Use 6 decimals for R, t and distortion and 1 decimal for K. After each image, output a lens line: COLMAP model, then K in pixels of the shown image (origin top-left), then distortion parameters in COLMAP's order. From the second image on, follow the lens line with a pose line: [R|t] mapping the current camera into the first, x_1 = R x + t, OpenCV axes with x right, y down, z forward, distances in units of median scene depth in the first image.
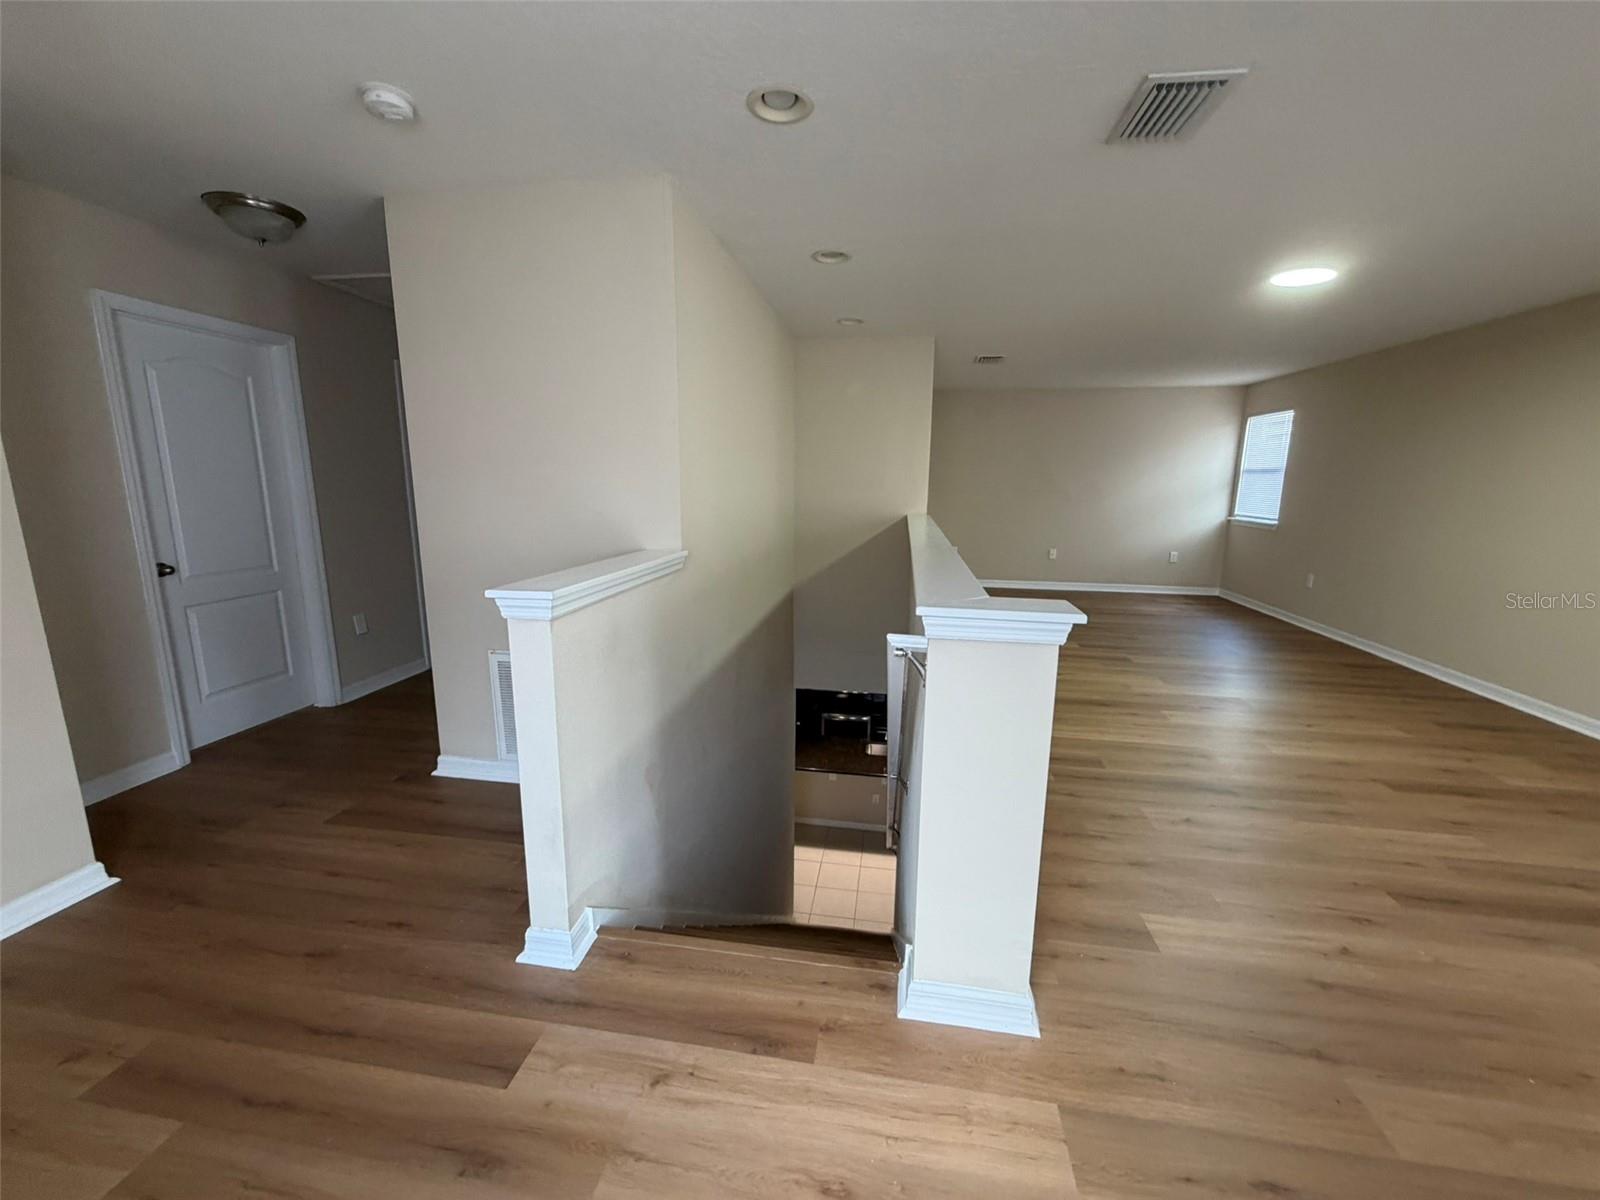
lens RADIAL K [[639.8, 0, 791.7], [0, 639.8, 603.4], [0, 0, 1]] dist [0.001349, 0.000053]
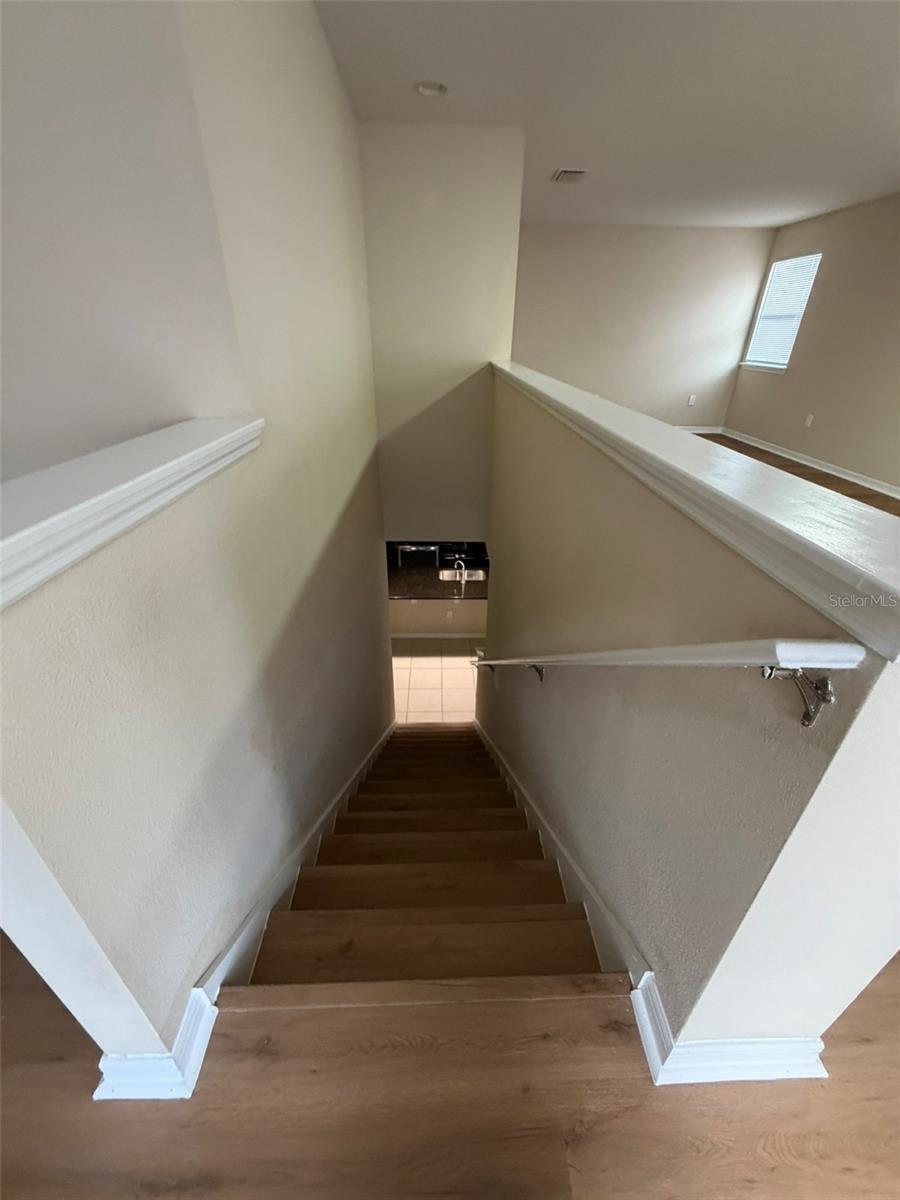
lens RADIAL K [[479.8, 0, 453.8], [0, 479.8, 598.6], [0, 0, 1]] dist [0.001349, 0.000053]
pose [[0.979347, -0.096758, 0.177532, -0.042482], [0.036837, 0.948750, 0.313874, -0.033600], [-0.198803, -0.300852, 0.932719, 0.258127]]
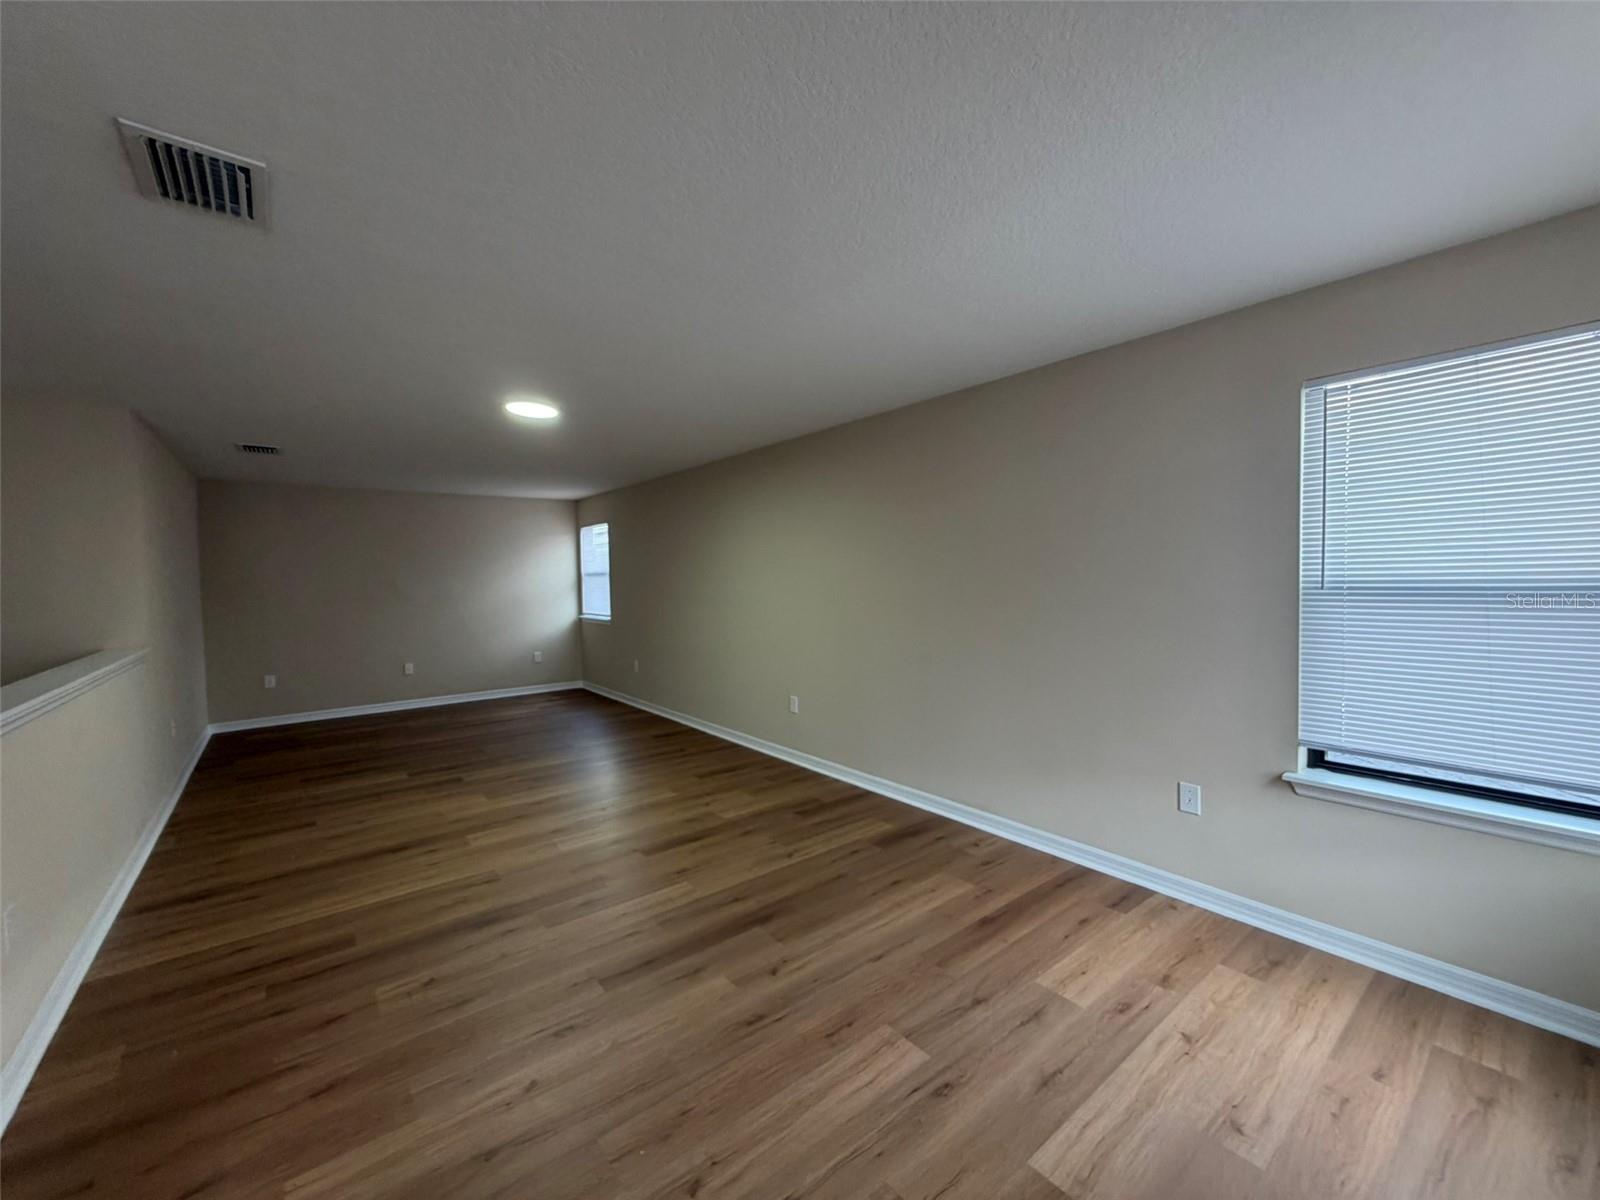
lens RADIAL K [[639.8, 0, 813.7], [0, 639.8, 578.2], [0, 0, 1]] dist [0.001349, 0.000053]
pose [[0.658872, -0.022794, 0.751909, 0.205807], [0.168295, 0.978672, -0.117804, -0.001204], [-0.733188, 0.204161, 0.648656, -0.026745]]
